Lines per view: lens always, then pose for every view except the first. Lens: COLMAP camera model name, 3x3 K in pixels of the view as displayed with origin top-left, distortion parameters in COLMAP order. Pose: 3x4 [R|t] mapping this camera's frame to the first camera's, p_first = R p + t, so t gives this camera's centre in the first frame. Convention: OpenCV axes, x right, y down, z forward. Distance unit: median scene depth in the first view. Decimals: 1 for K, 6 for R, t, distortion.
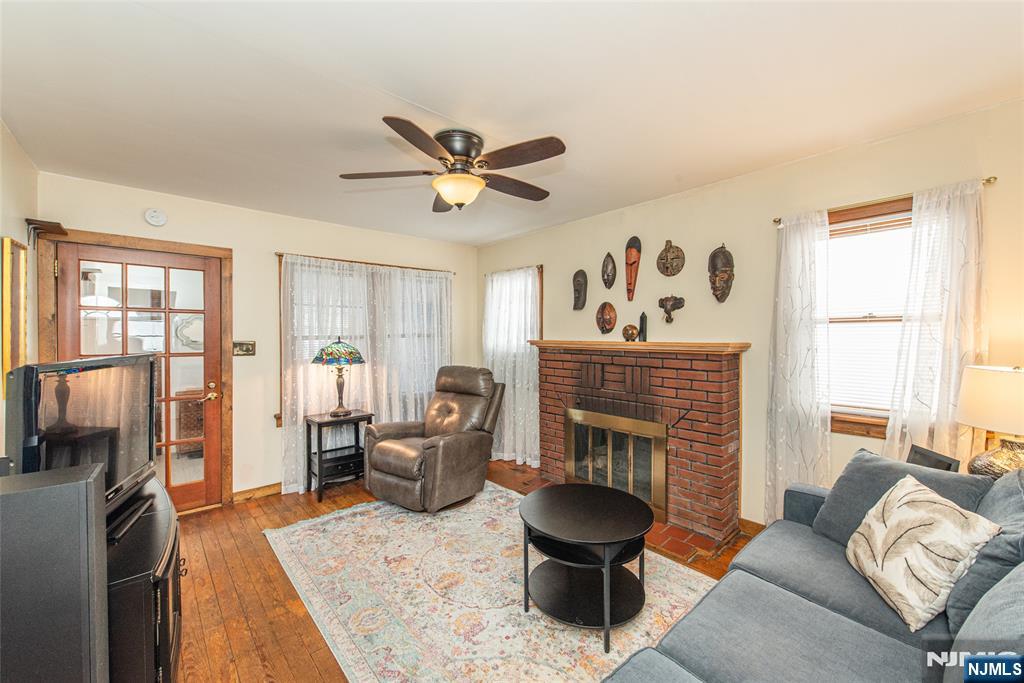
lens RADIAL K [[428.7, 0, 507.4], [0, 428.7, 341.1], [0, 0, 1]] dist [0.005340, -0.000413]
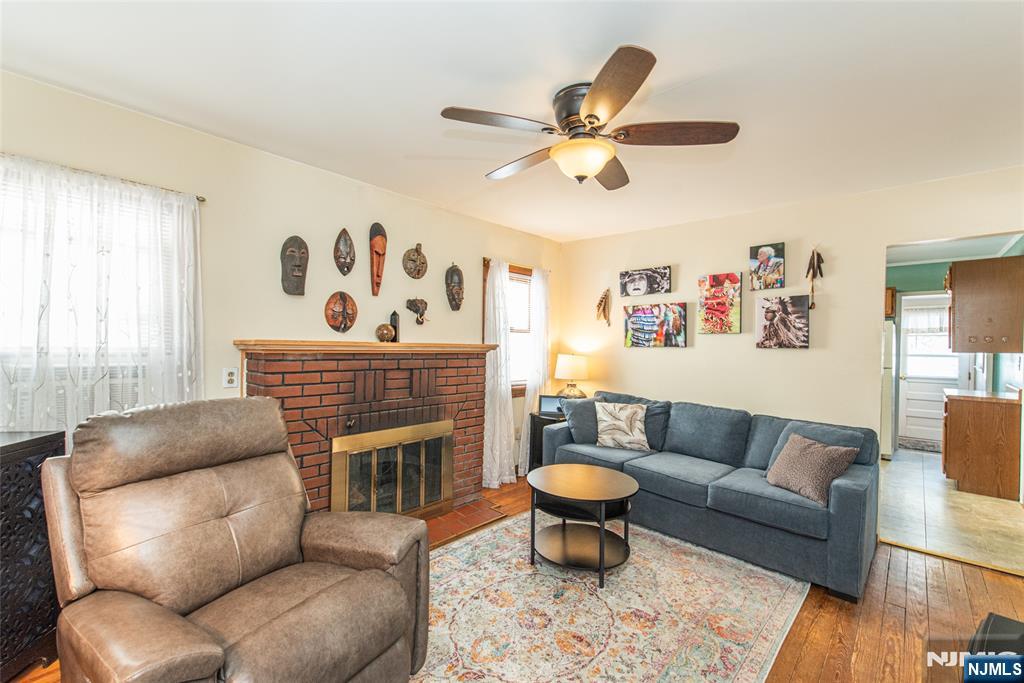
lens RADIAL K [[424.3, 0, 516.6], [0, 424.3, 344.2], [0, 0, 1]] dist [-0.013785, -0.000620]
pose [[-0.135454, -0.012215, 0.990708, -0.625217], [-0.018742, 0.999777, 0.009764, -0.009549], [-0.990606, -0.017245, -0.135652, 0.853071]]
